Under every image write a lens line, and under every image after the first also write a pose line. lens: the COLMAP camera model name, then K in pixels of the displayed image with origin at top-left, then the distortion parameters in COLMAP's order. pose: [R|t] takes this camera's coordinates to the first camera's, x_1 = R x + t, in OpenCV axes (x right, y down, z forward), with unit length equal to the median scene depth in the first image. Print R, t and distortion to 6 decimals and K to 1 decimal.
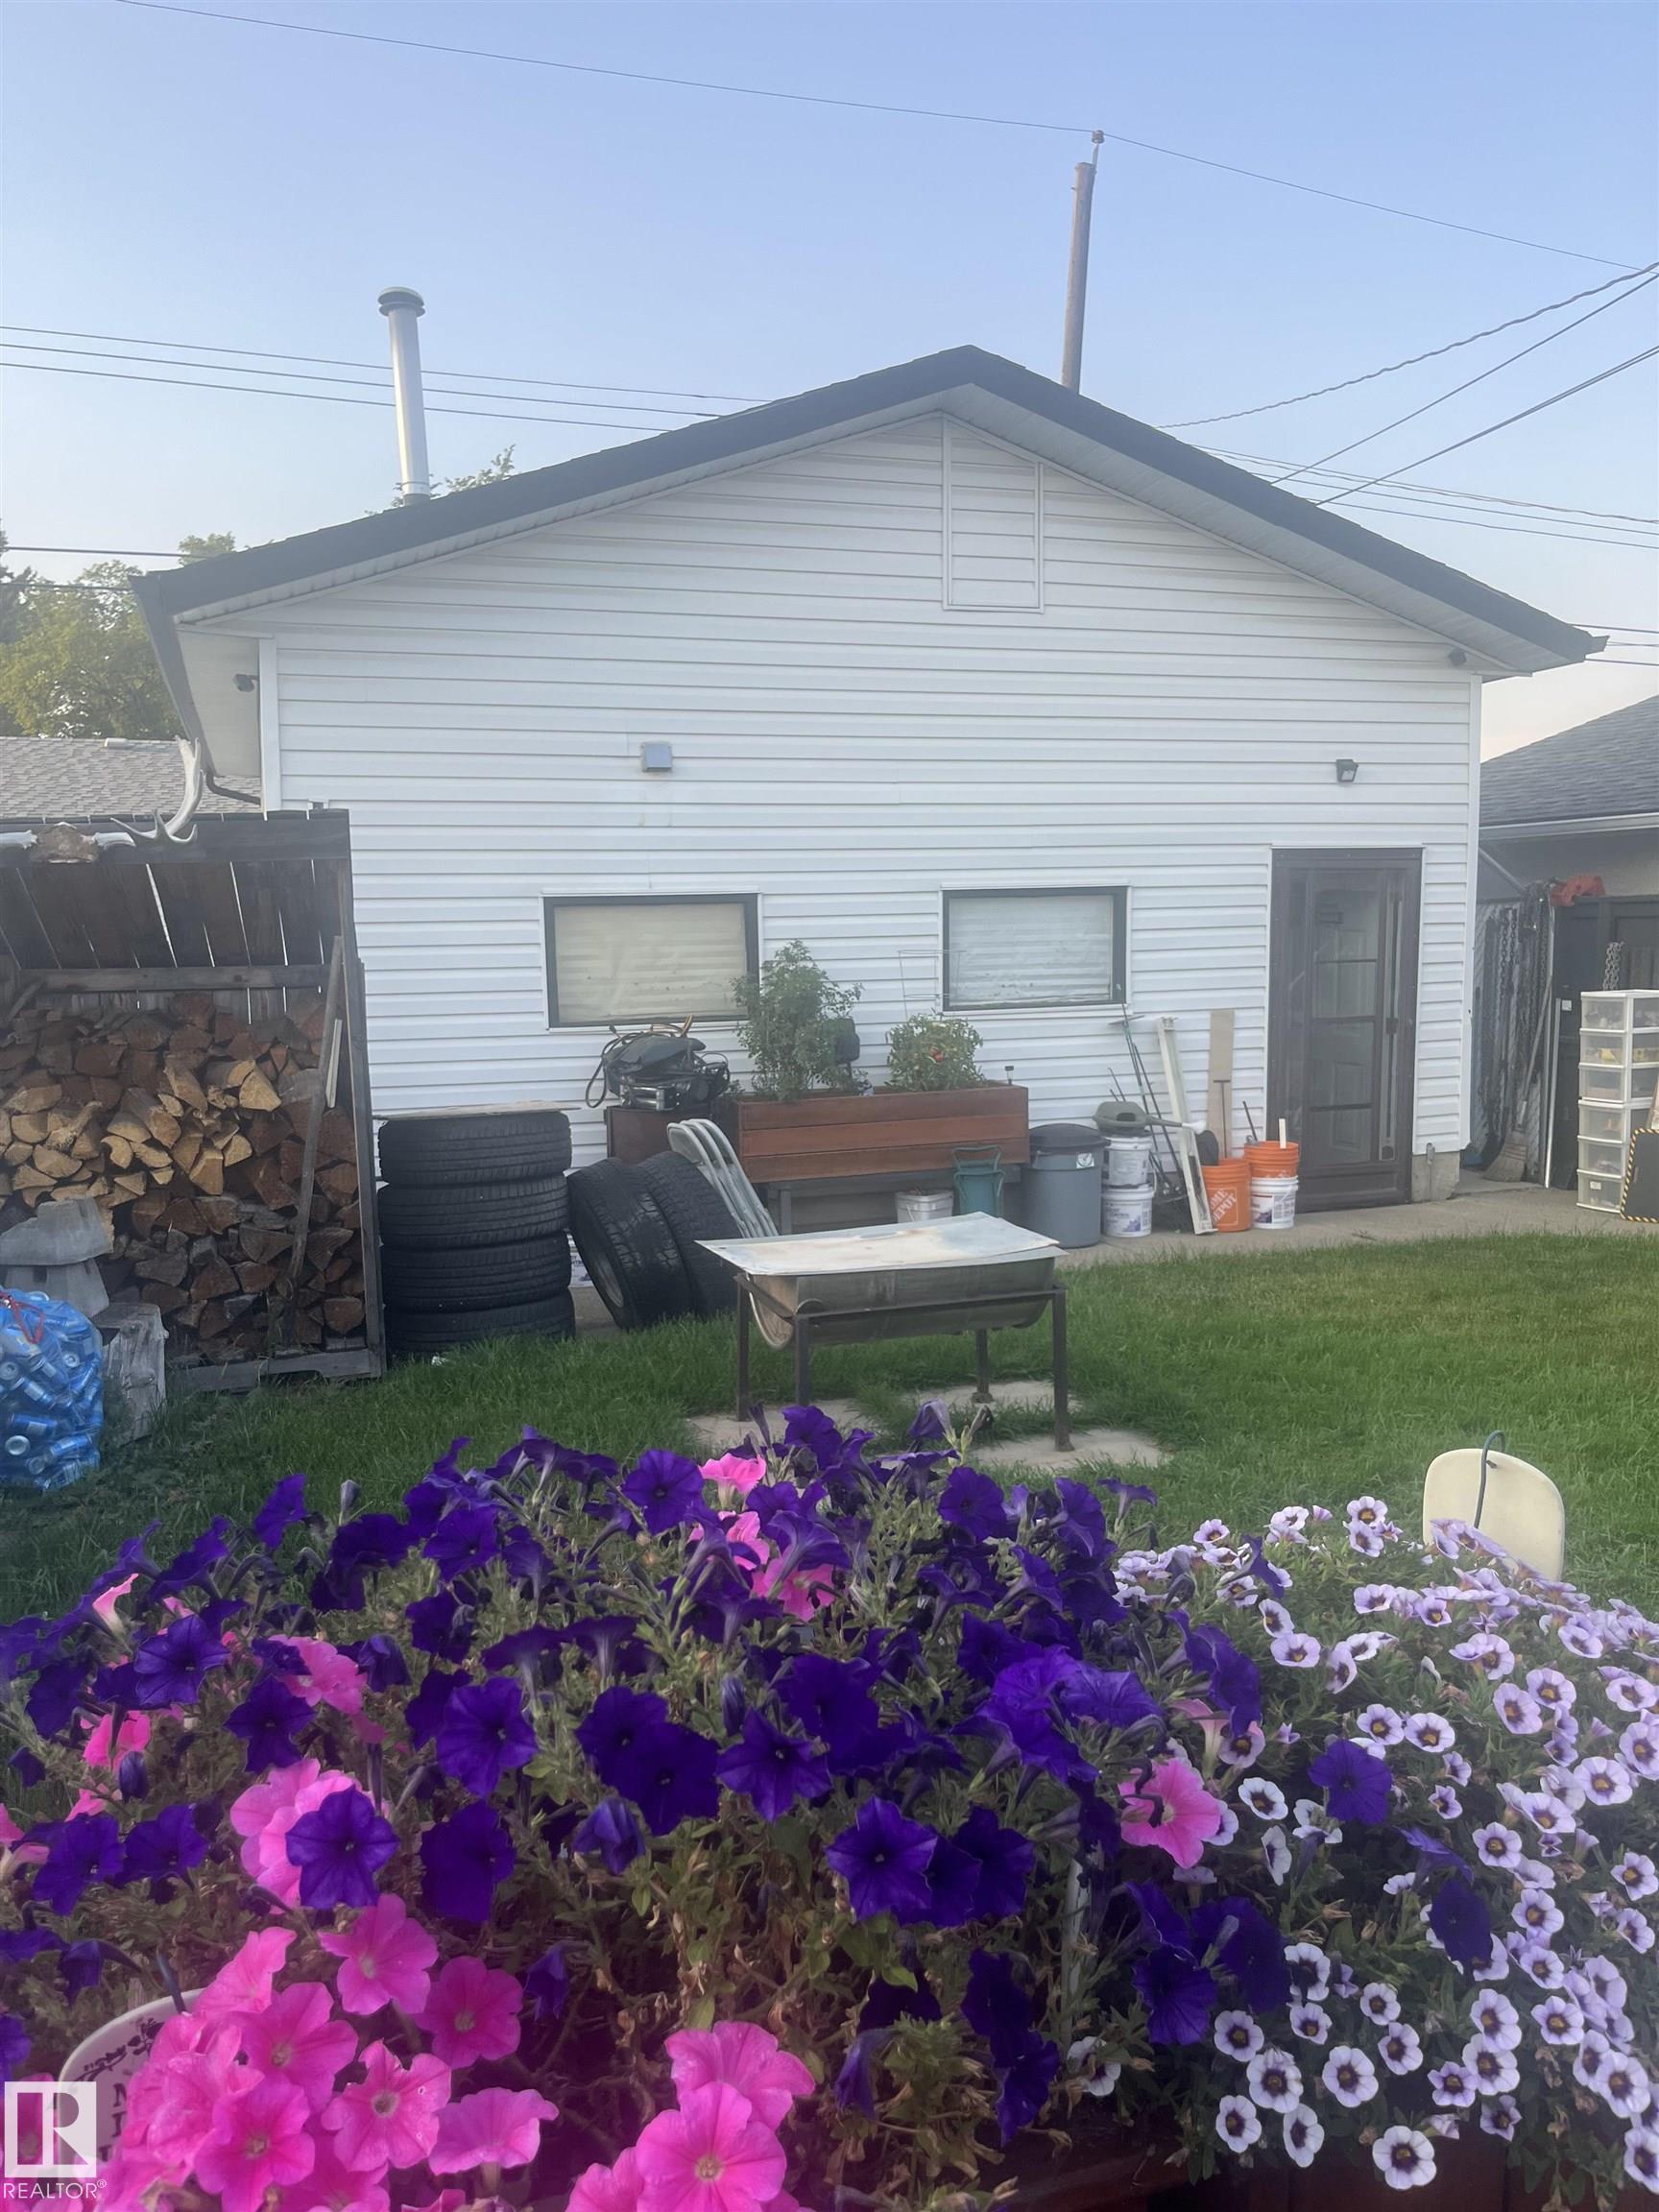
lens RADIAL K [[1673.7, 0, 832.8], [0, 1673.7, 1097.8], [0, 0, 1]] dist [0.011865, 0.000478]
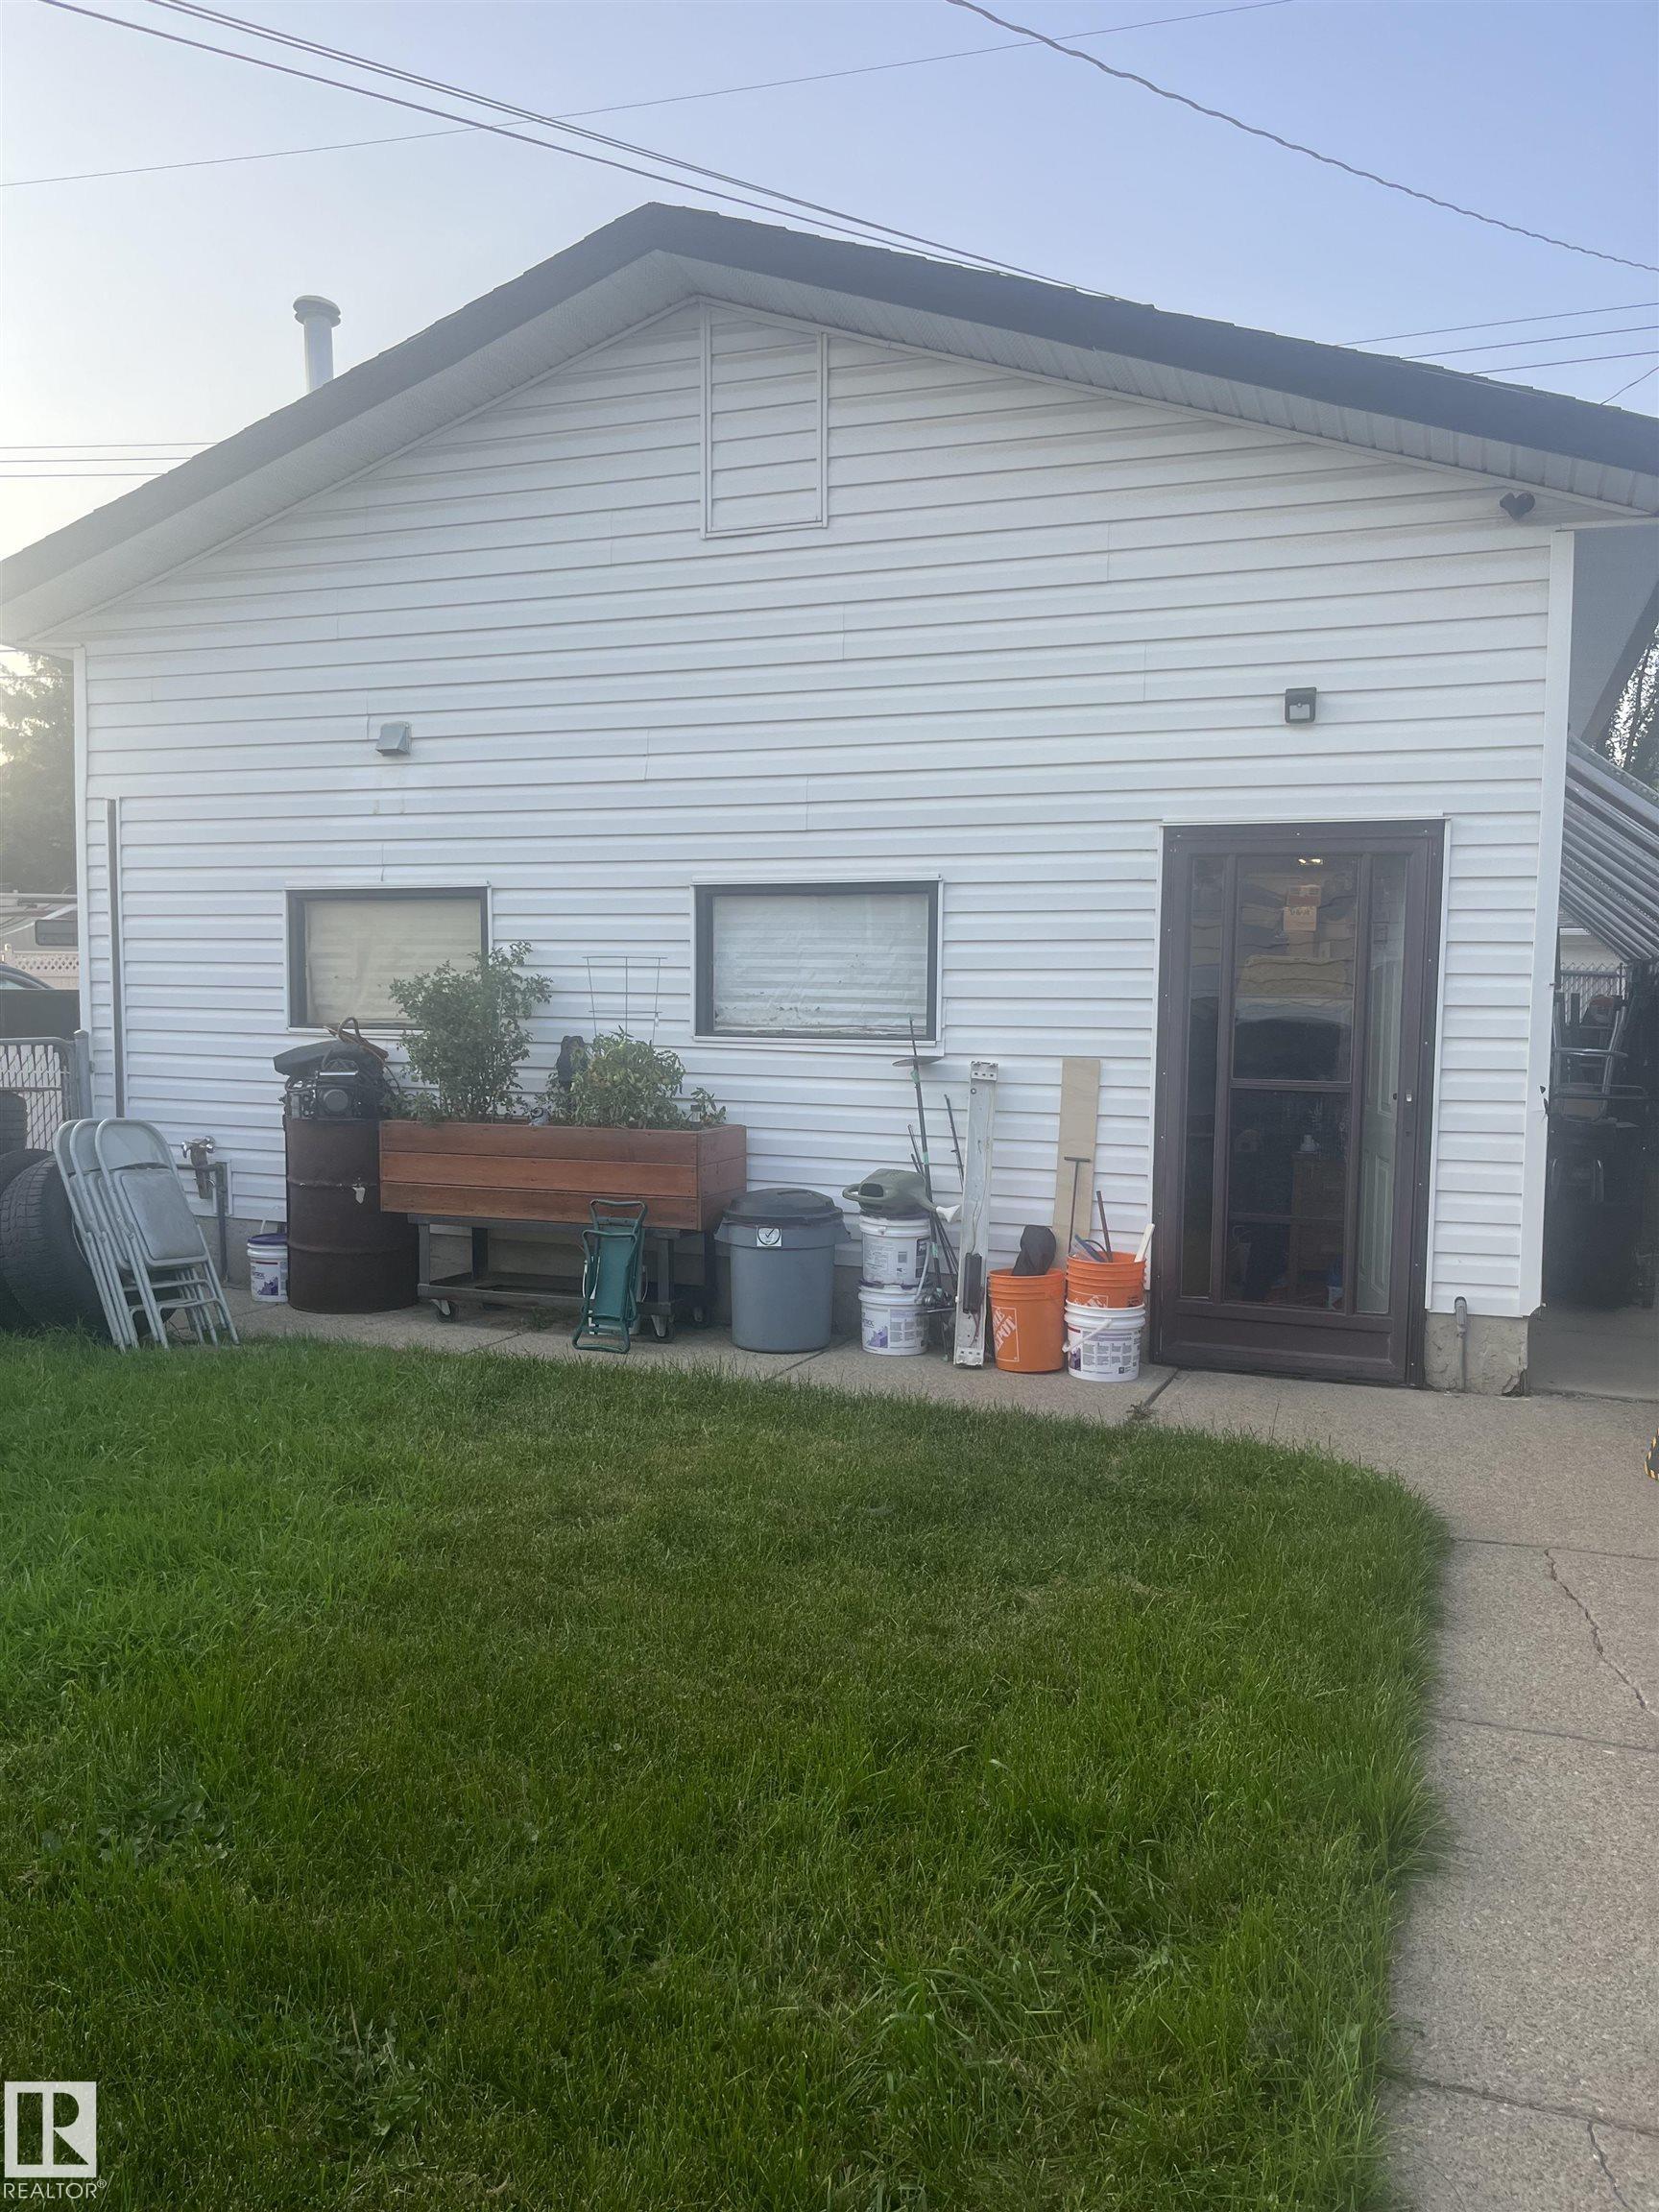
lens RADIAL K [[1673.7, 0, 829.2], [0, 1673.7, 1117.6], [0, 0, 1]] dist [0.011865, 0.000478]
pose [[0.776247, 0.076253, -0.625801, 0.609743], [-0.096831, 0.995300, 0.001167, -0.018780], [0.622948, 0.059691, 0.779982, 0.401271]]
